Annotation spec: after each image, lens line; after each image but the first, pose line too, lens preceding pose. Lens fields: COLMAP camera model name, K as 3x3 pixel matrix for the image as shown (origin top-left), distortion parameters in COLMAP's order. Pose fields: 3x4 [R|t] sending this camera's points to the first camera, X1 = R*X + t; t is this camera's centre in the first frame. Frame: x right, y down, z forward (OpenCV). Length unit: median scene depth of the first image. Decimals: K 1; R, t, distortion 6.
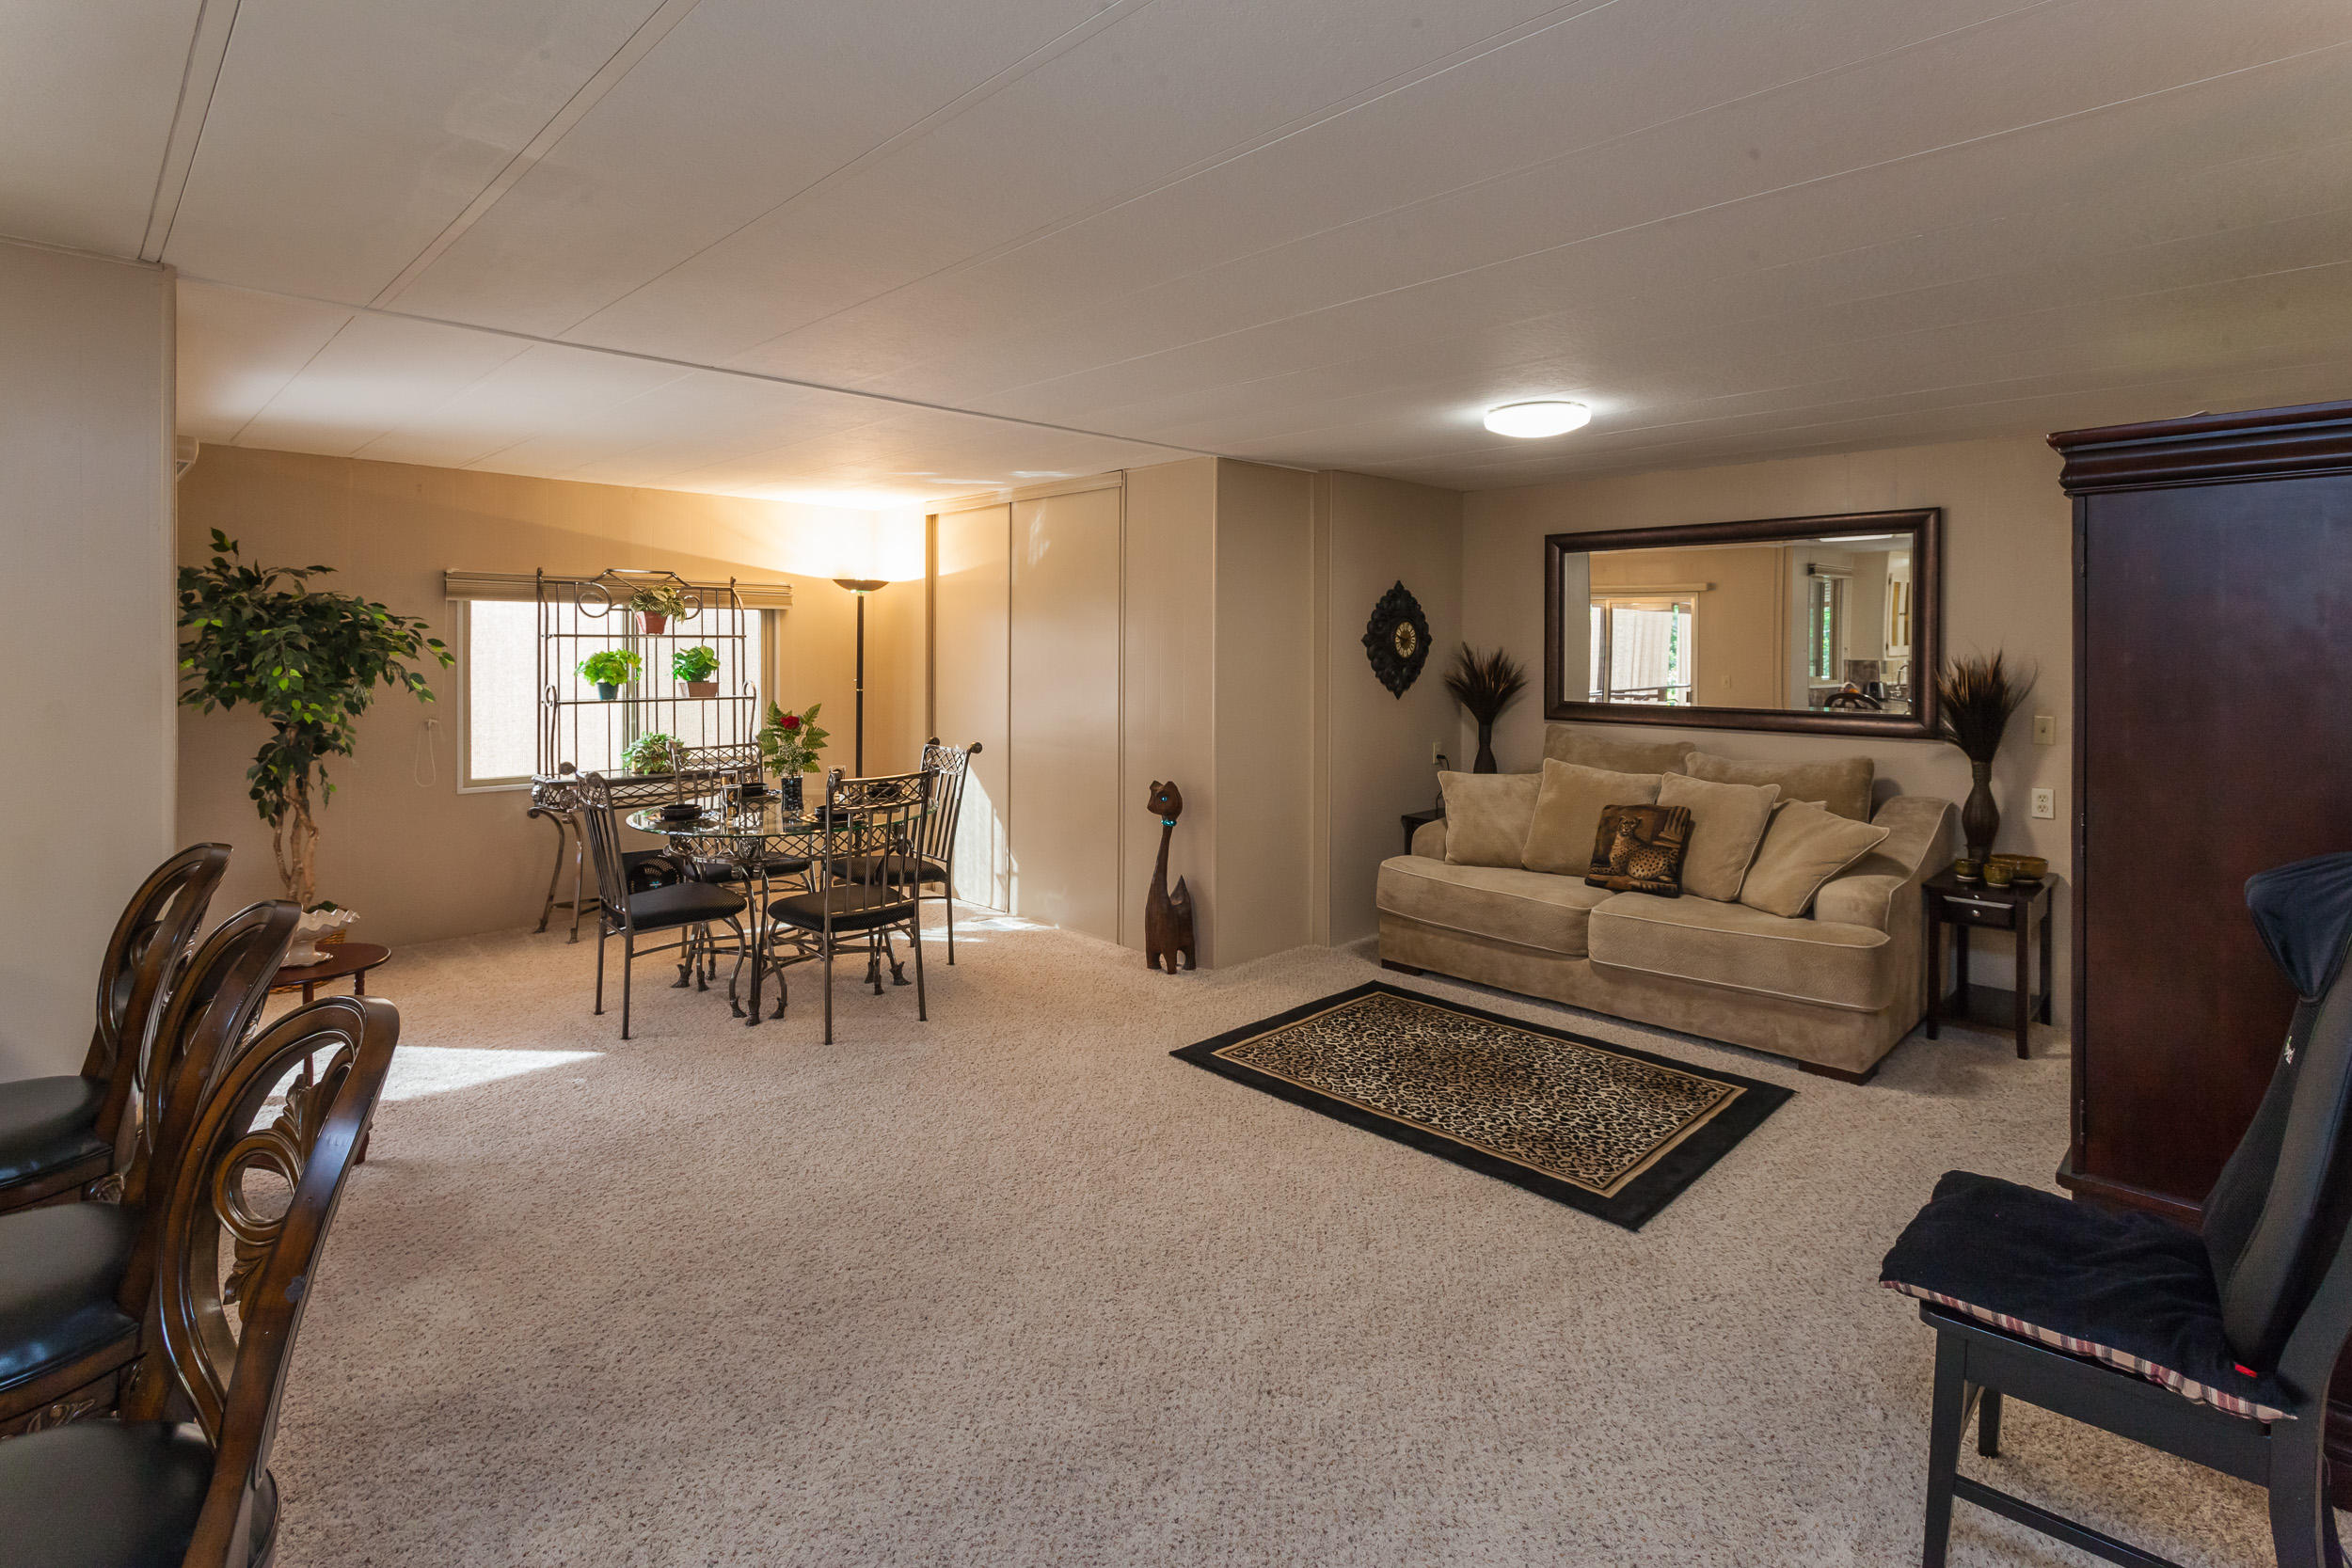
lens RADIAL K [[1131.3, 0, 1141.3], [0, 1131.3, 780.0], [0, 0, 1]] dist [0.000038, 0.000086]
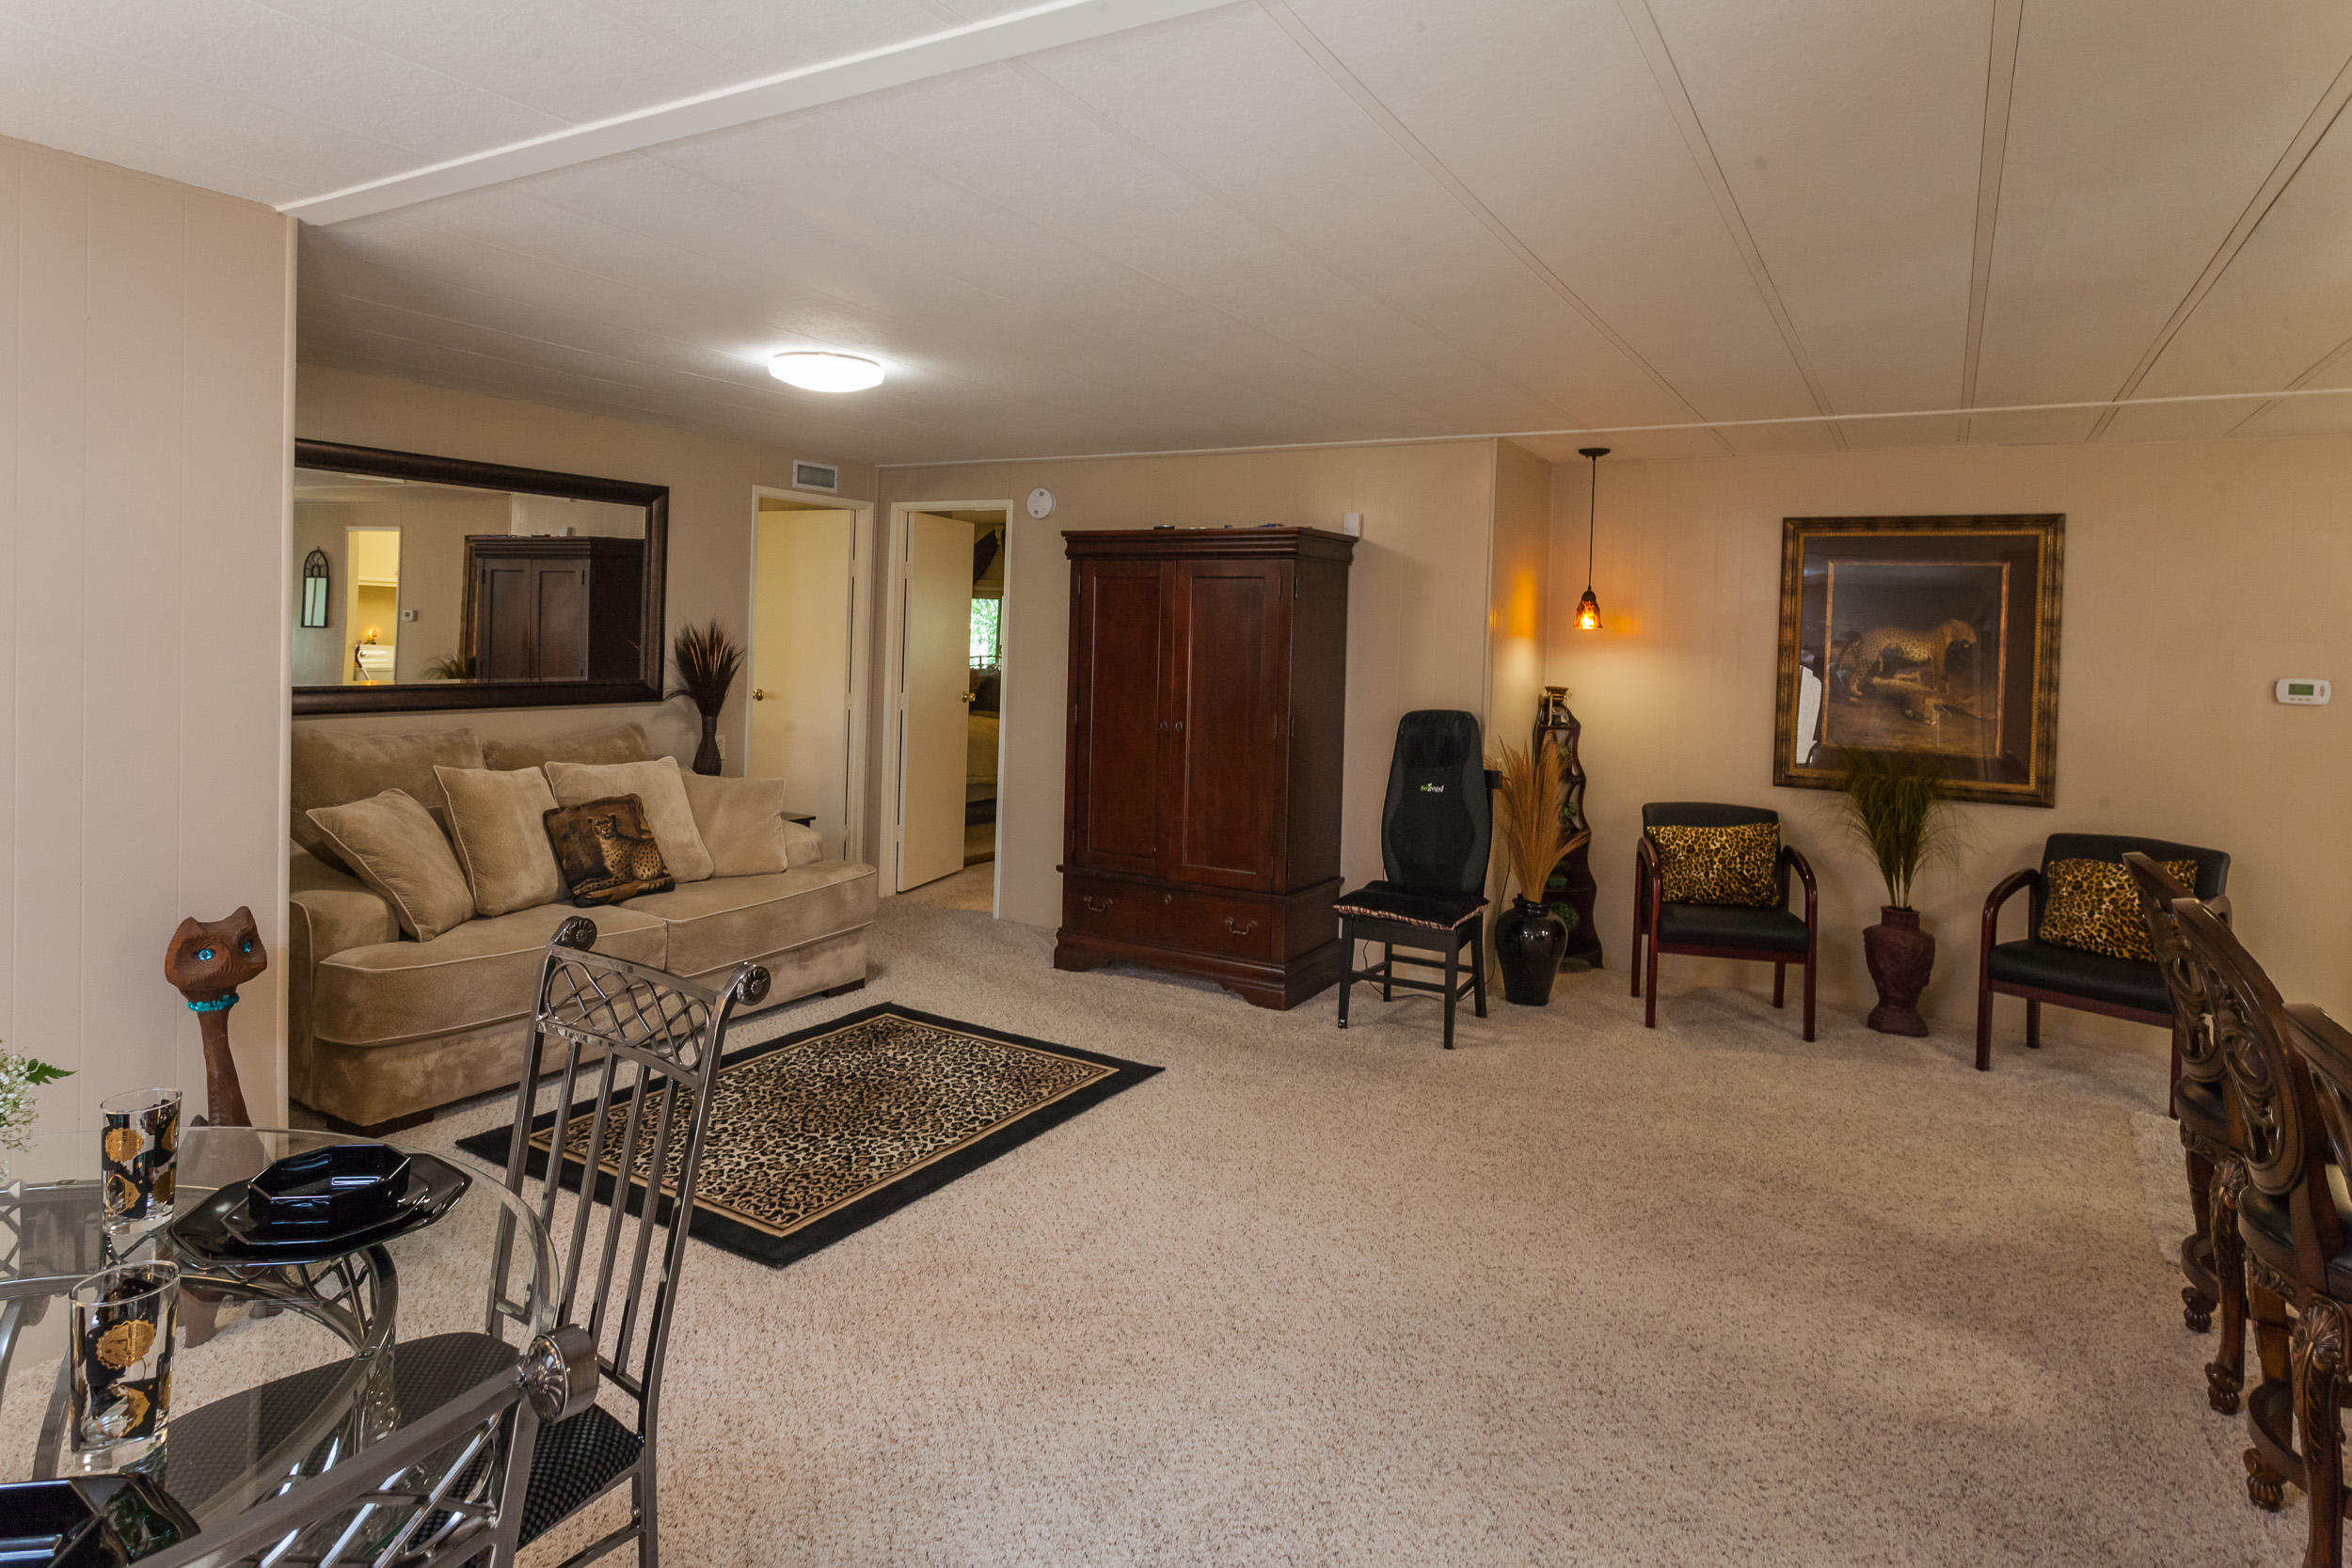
lens RADIAL K [[1369.2, 0, 1176.0], [0, 1369.2, 784.0], [0, 0, 1]] dist [0.000326, 0.000015]
pose [[-0.243389, -0.119657, 0.962520, -0.064848], [0.111659, 0.982307, 0.150351, -0.009589], [-0.963480, 0.144068, -0.225721, 0.079162]]
